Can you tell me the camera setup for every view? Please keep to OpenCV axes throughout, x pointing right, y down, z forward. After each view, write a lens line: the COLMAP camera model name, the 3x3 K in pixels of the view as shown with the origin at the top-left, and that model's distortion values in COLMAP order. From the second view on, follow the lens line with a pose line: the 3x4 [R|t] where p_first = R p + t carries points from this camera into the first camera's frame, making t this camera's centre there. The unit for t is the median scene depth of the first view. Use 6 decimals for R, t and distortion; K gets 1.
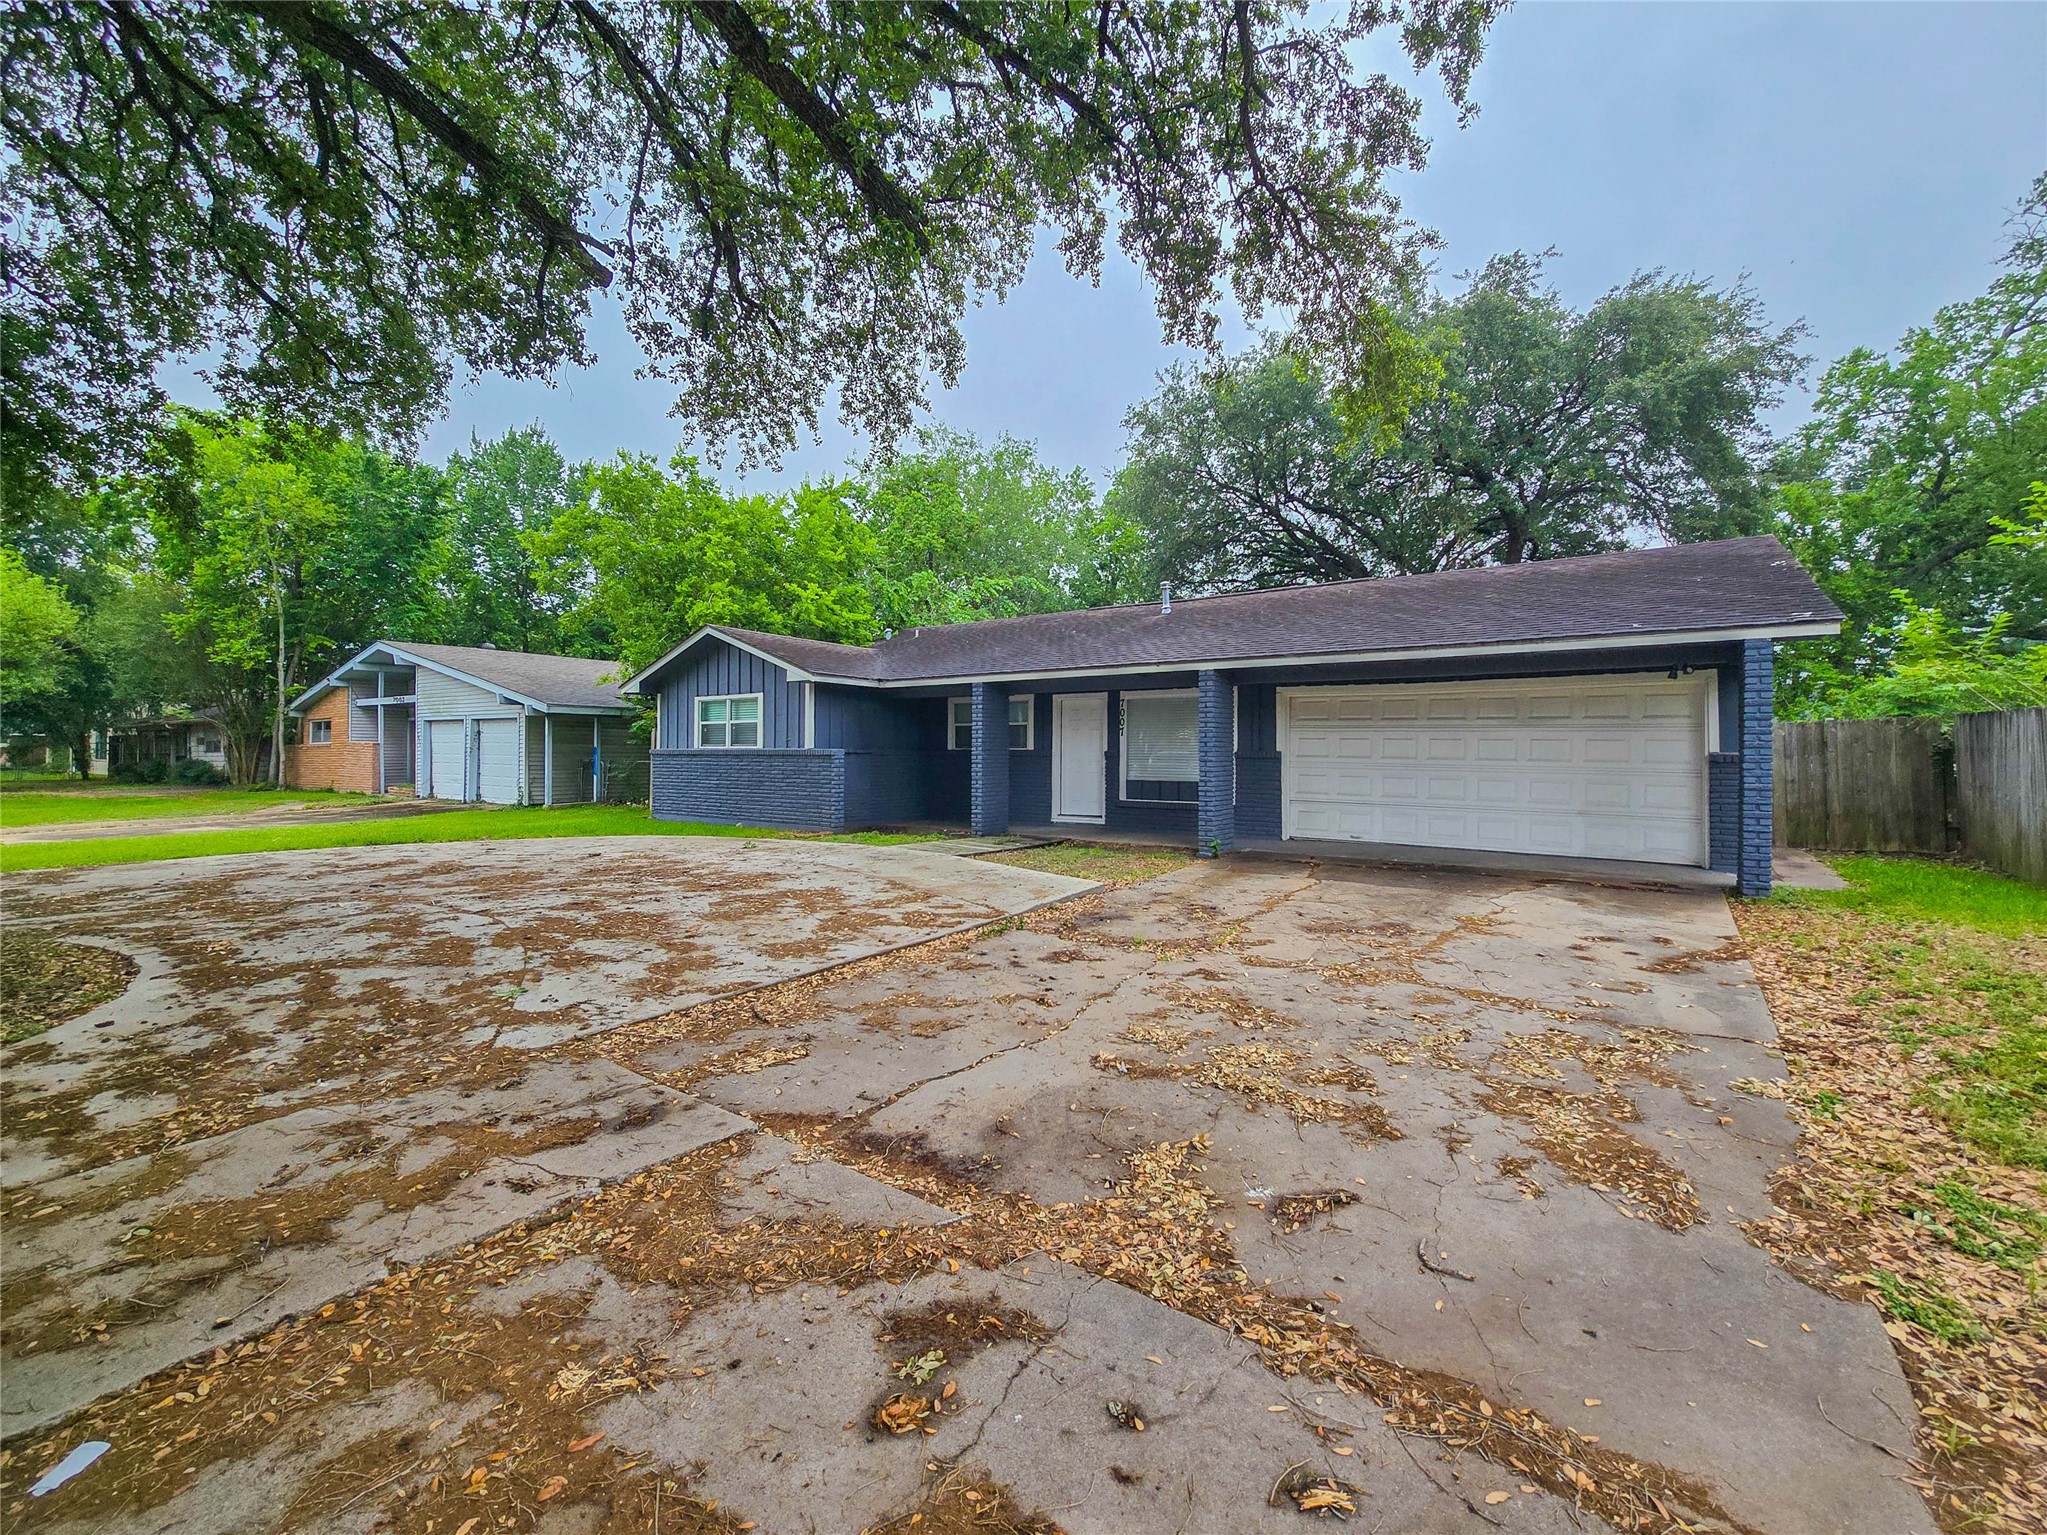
lens RADIAL K [[842.0, 0, 1039.2], [0, 842.0, 748.7], [0, 0, 1]] dist [0.000672, -0.000446]
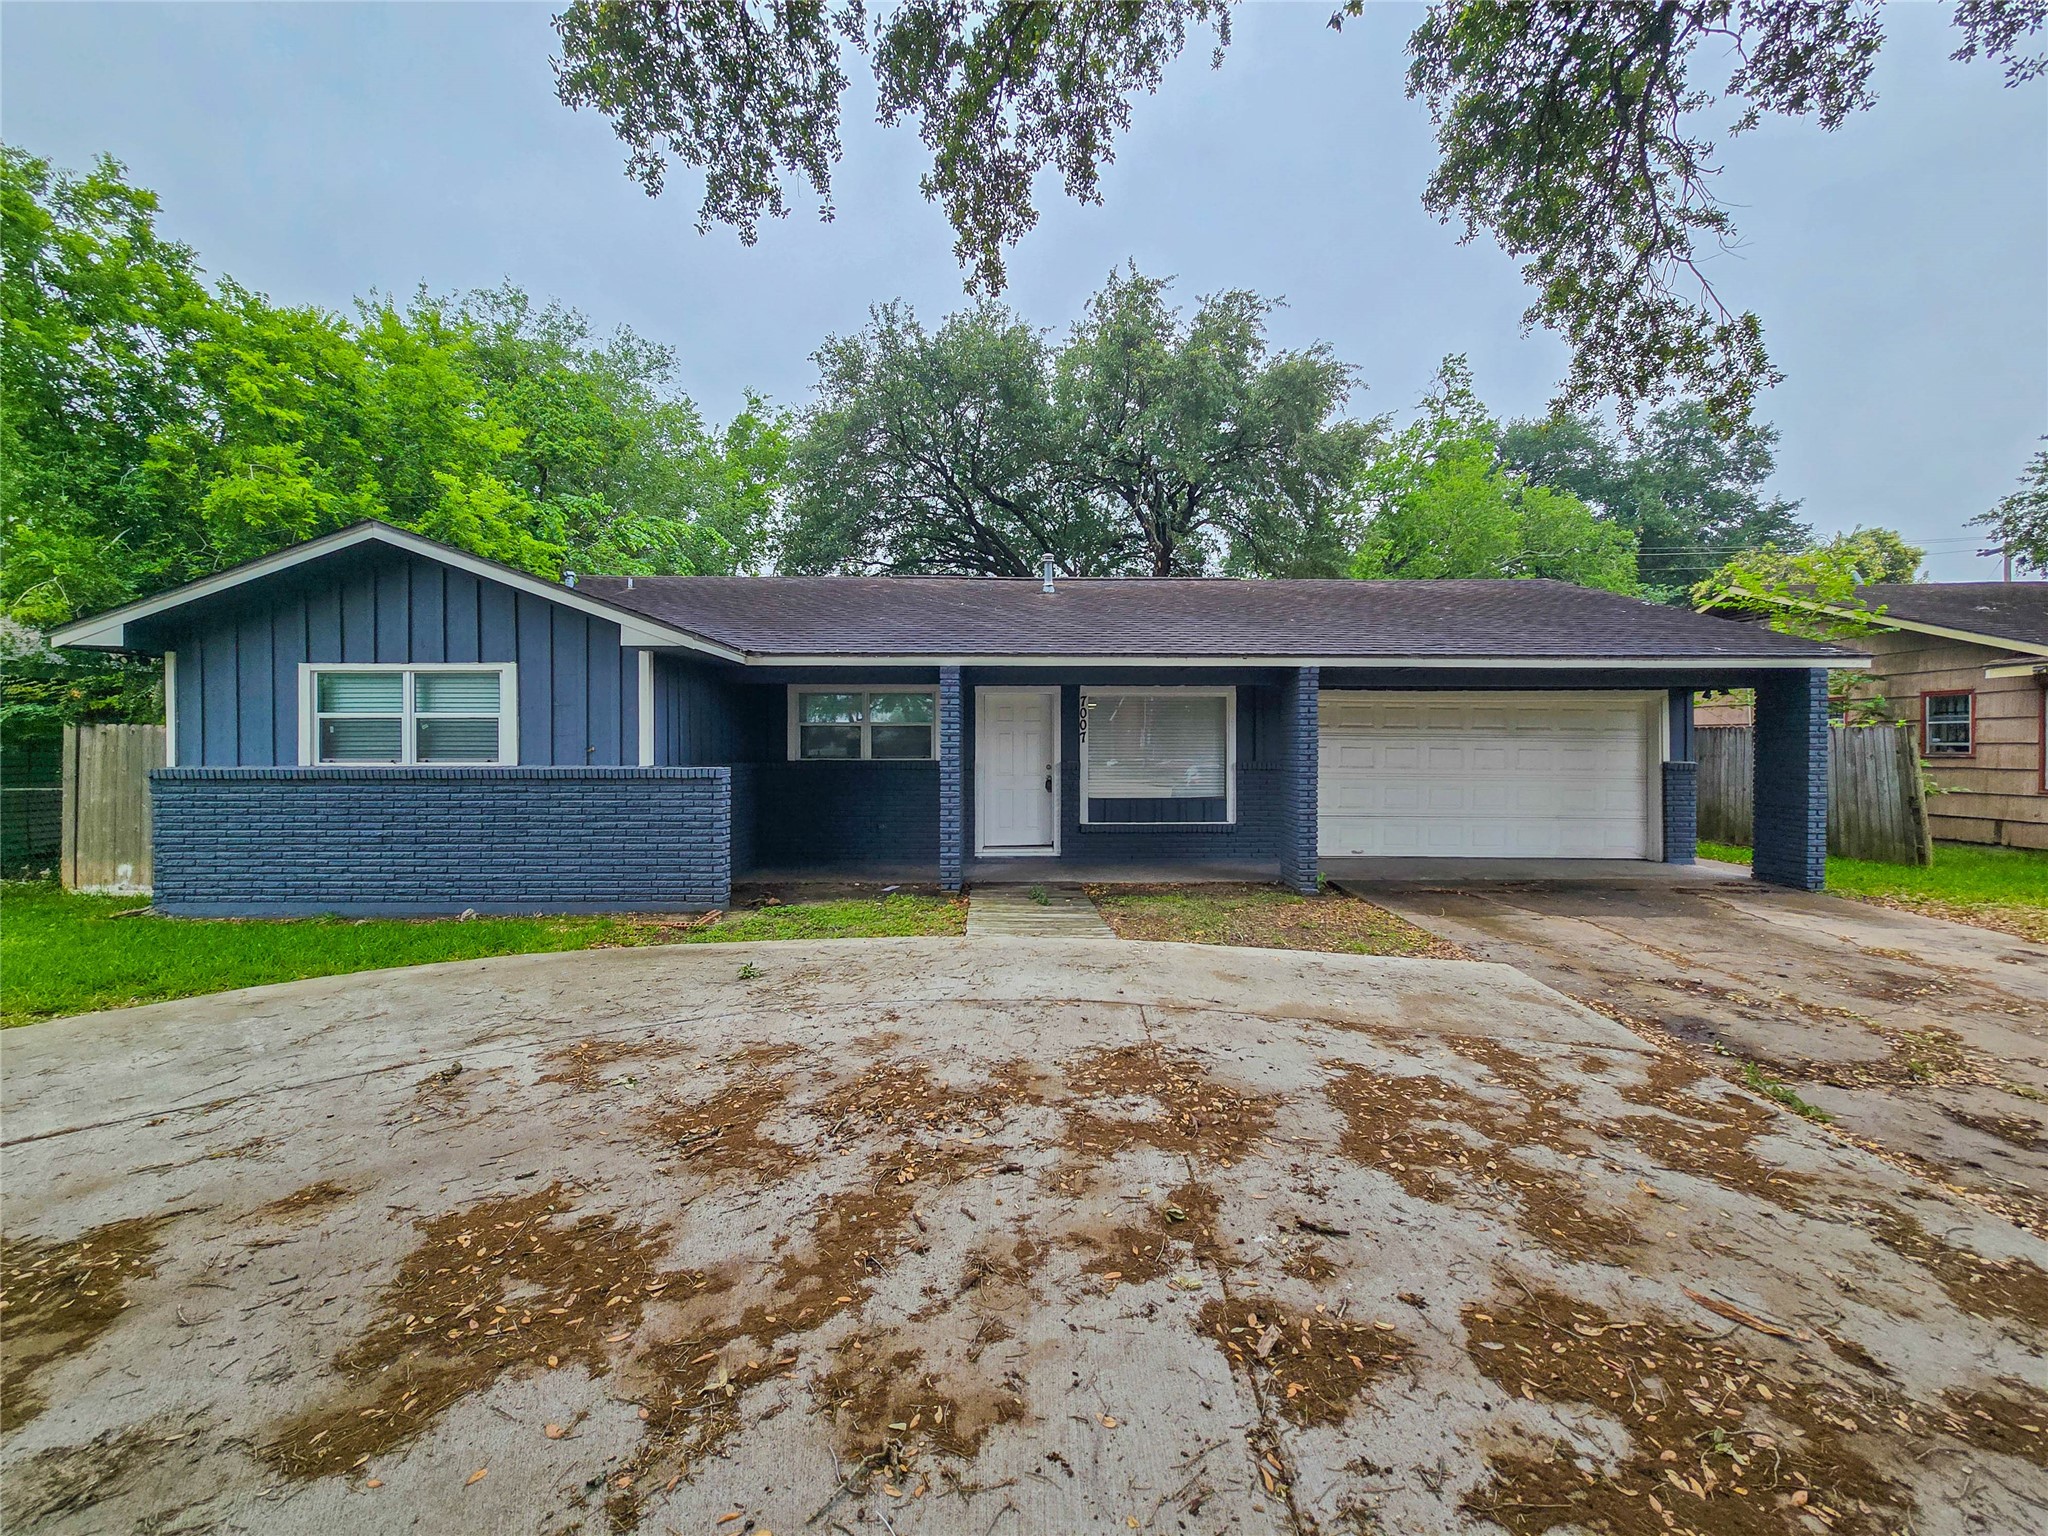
lens RADIAL K [[842.4, 0, 1039.7], [0, 842.4, 749.2], [0, 0, 1]] dist [0.000672, -0.000446]
pose [[0.802429, -0.006156, 0.596716, -0.409533], [0.001872, 0.999968, 0.007798, -0.015528], [-0.596745, -0.005140, 0.802415, 0.389942]]
